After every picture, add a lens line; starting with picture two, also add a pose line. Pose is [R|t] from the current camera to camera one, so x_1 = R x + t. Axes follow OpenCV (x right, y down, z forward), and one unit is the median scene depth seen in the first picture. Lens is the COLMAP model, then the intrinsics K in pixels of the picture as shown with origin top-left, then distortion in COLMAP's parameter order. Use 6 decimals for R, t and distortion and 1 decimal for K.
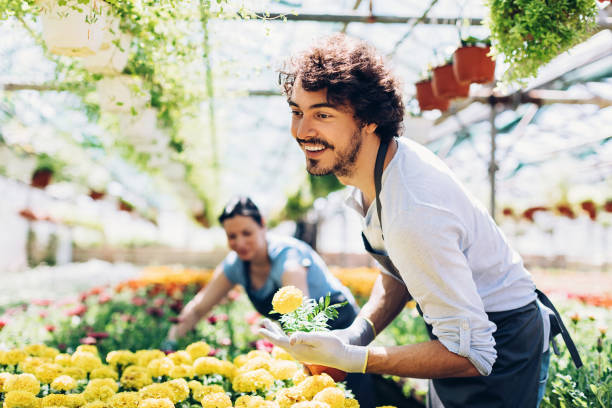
lens RADIAL K [[921.4, 0, 304.8], [0, 921.4, 193.5], [0, 0, 1]] dist [0.020551, 0.081329]
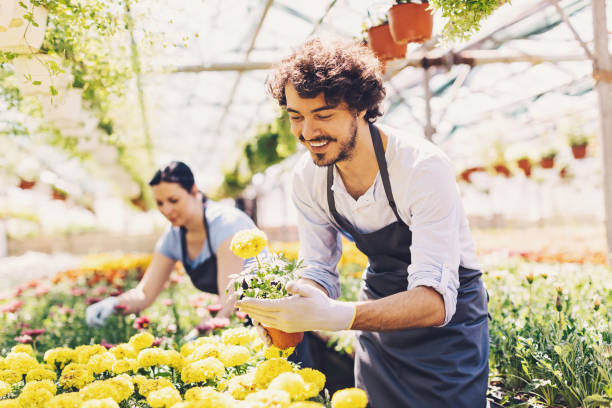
lens RADIAL K [[921.4, 0, 304.8], [0, 921.4, 193.5], [0, 0, 1]] dist [0.020551, 0.081329]
pose [[0.995554, -0.066623, 0.066580, -0.001543], [0.064744, 0.997451, 0.029994, 0.001498], [-0.068409, -0.025550, 0.997330, 0.031059]]
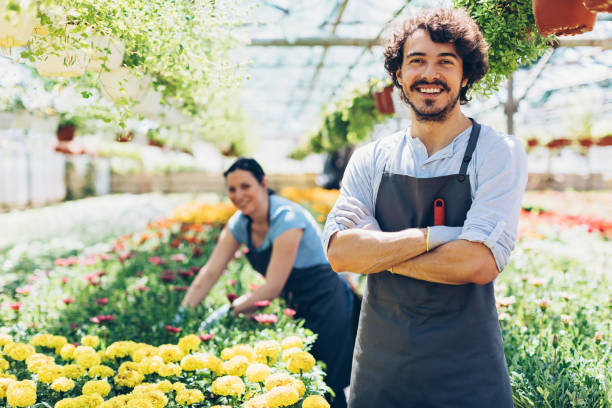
lens RADIAL K [[921.4, 0, 304.8], [0, 921.4, 193.5], [0, 0, 1]] dist [0.020551, 0.081329]
pose [[0.998931, -0.015096, -0.043702, 0.041387], [0.019037, 0.995649, 0.091215, -0.059763], [0.042135, -0.091949, 0.994872, -0.035712]]
